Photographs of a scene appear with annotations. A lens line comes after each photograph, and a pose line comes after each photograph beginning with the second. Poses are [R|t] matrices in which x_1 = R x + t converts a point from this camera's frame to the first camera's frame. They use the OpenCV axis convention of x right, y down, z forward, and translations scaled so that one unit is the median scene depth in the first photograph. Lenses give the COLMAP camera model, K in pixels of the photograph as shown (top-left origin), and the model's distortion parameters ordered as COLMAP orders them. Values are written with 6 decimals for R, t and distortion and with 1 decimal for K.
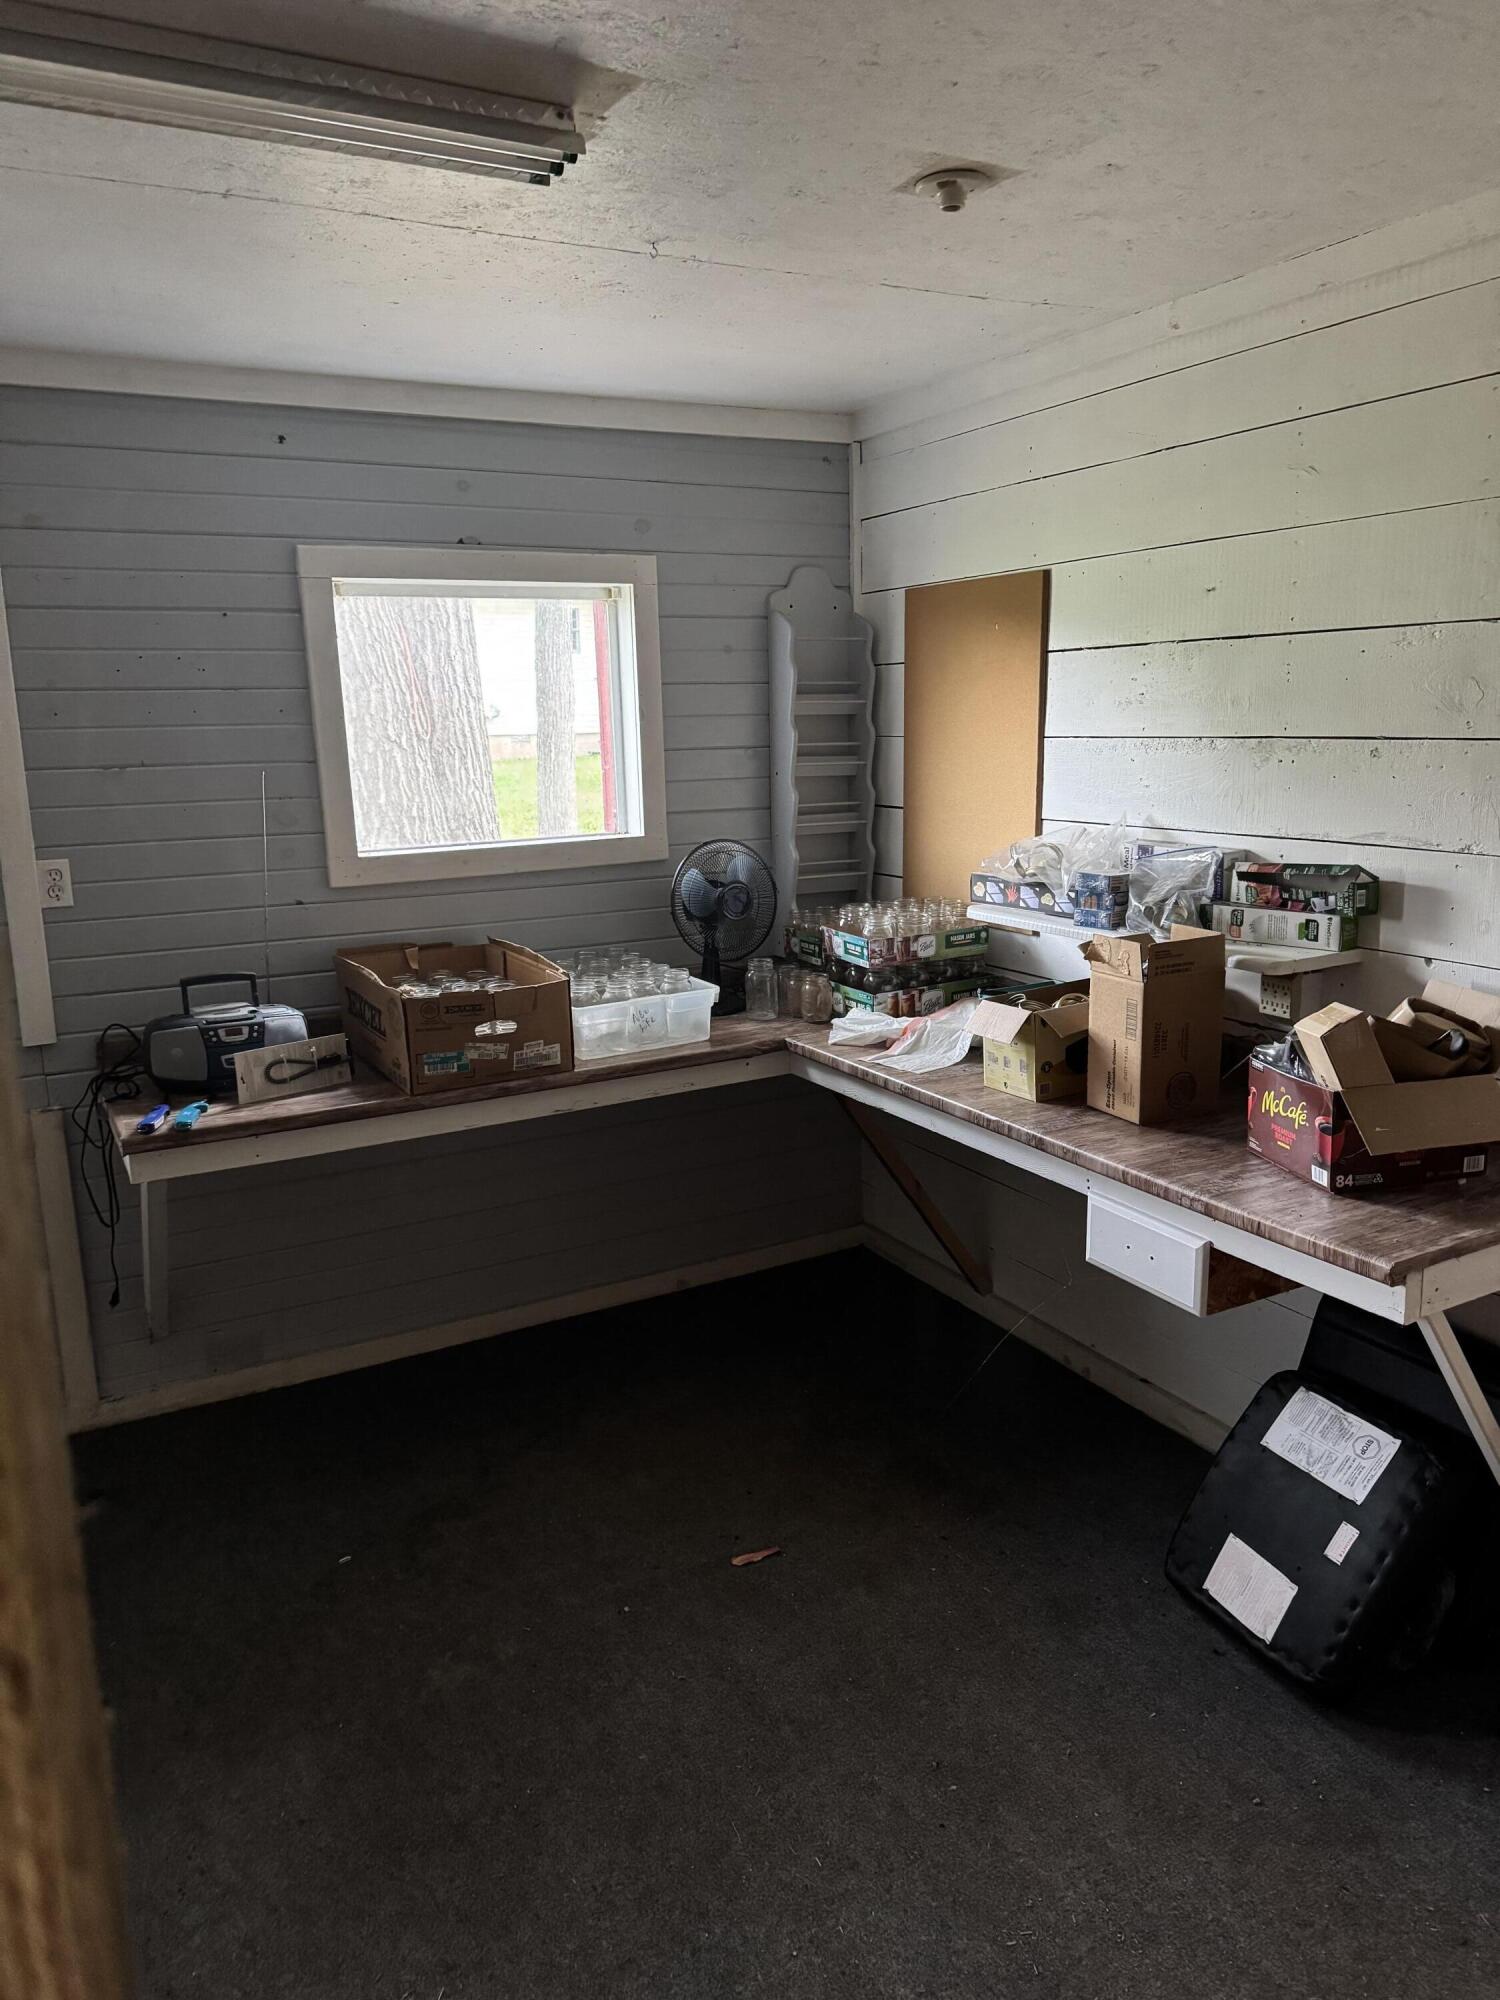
lens RADIAL K [[1402.5, 0, 750.1], [0, 1402.5, 1004.5], [0, 0, 1]] dist [0.044975, -0.061074]
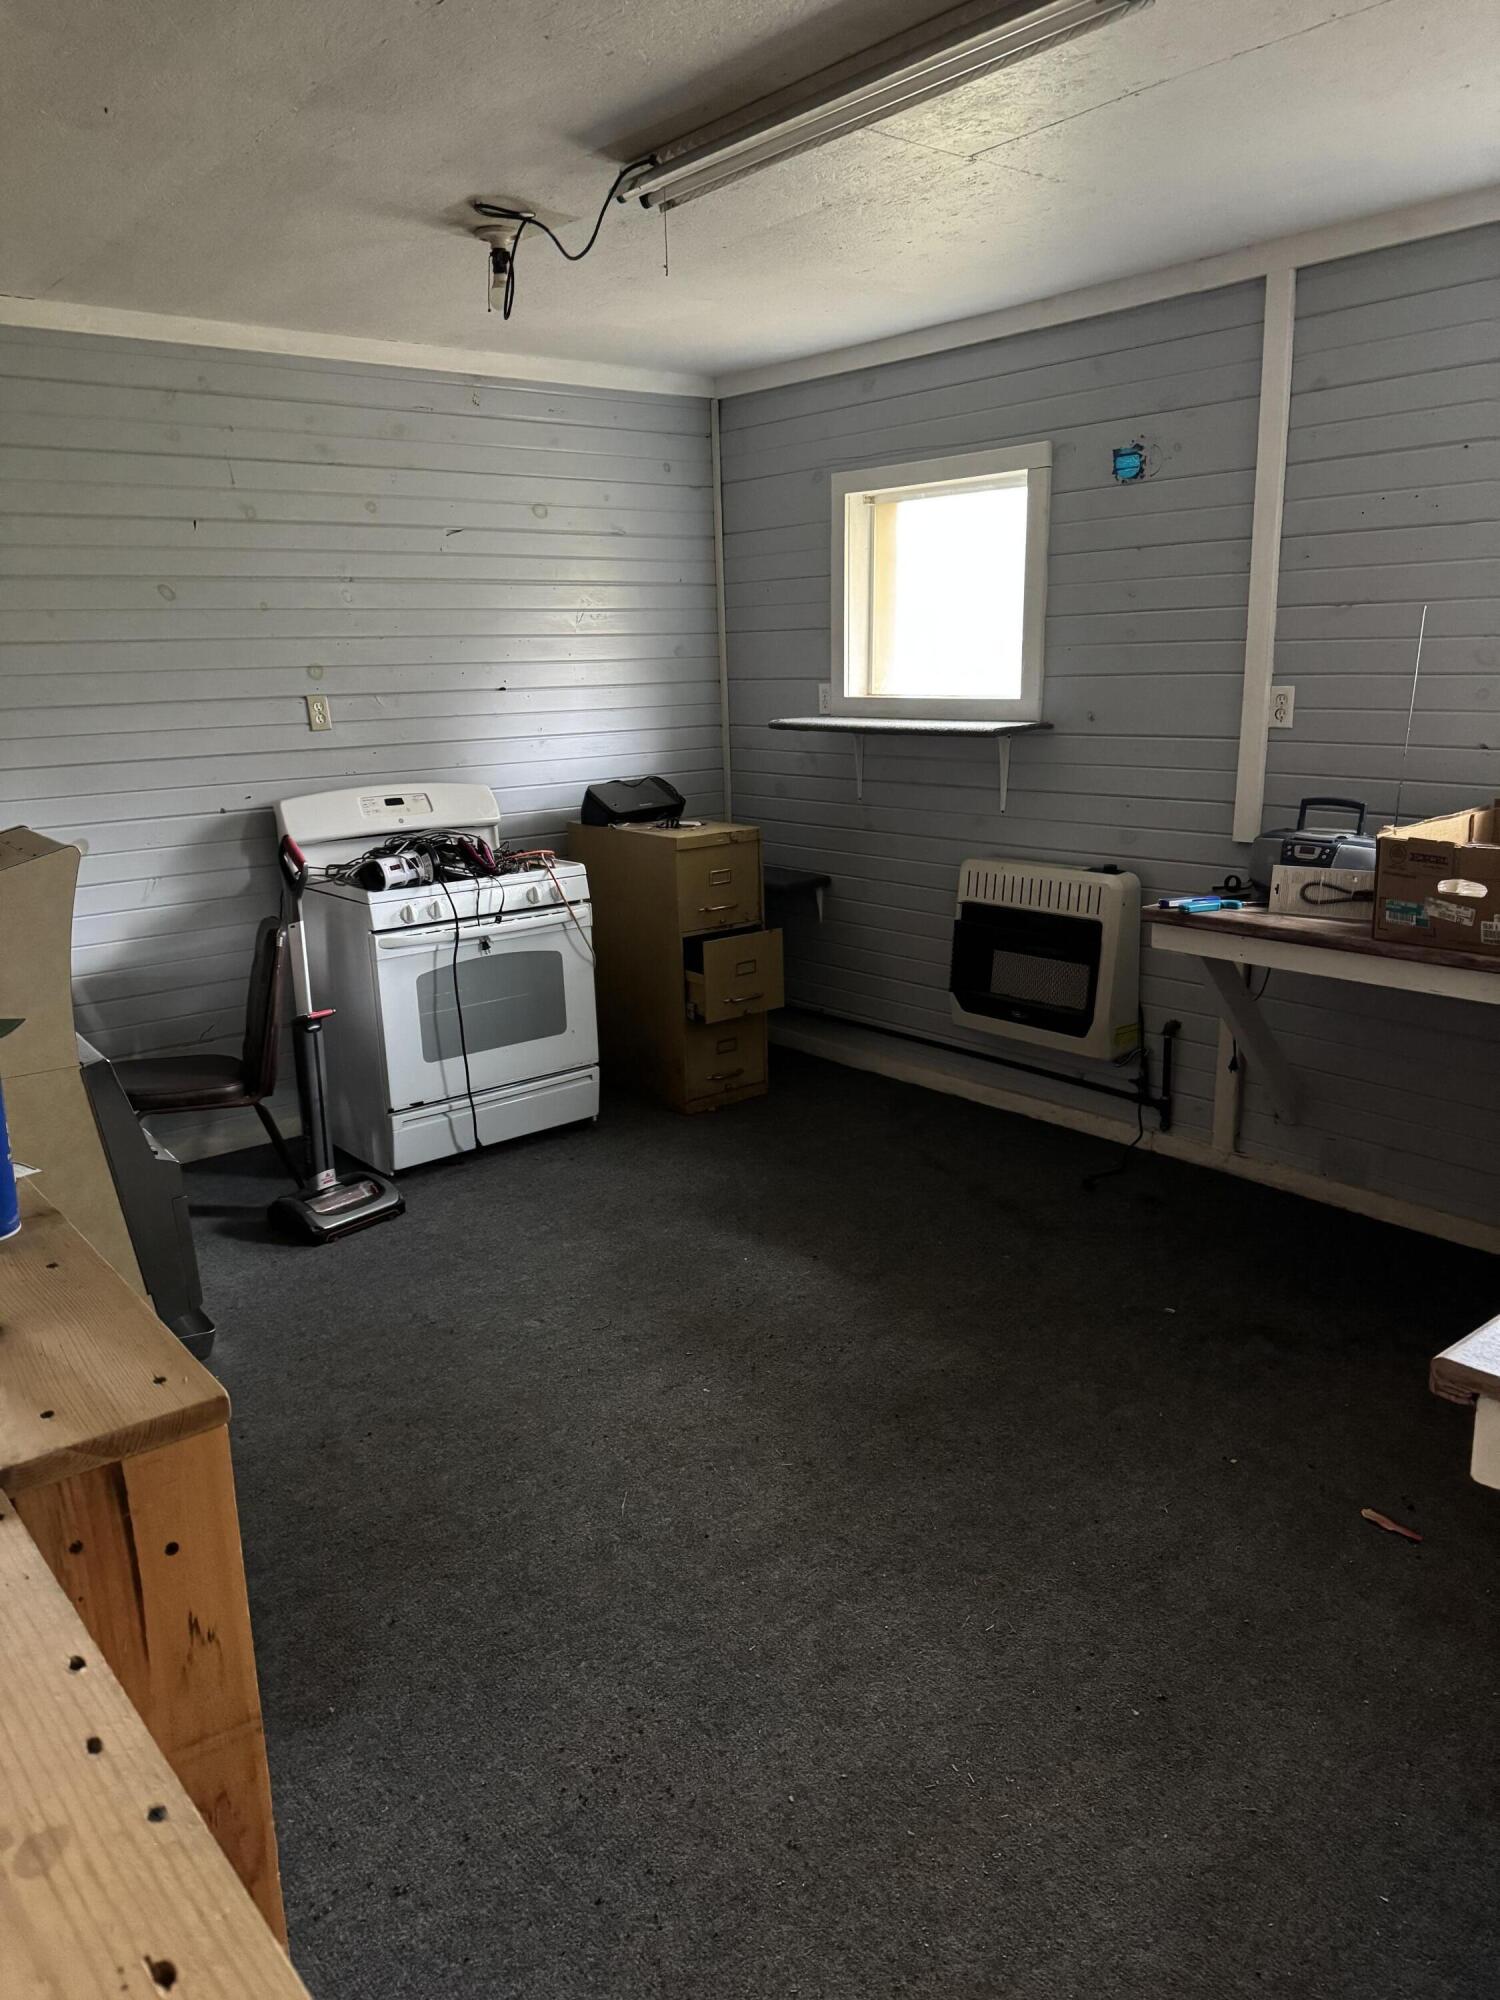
lens RADIAL K [[1402.5, 0, 749.3], [0, 1402.5, 998.5], [0, 0, 1]] dist [0.044975, -0.061074]
pose [[0.192531, 0.252818, -0.948164, 0.610602], [-0.181728, 0.958714, 0.218730, -0.030961], [0.964317, 0.130196, 0.230526, 0.353236]]
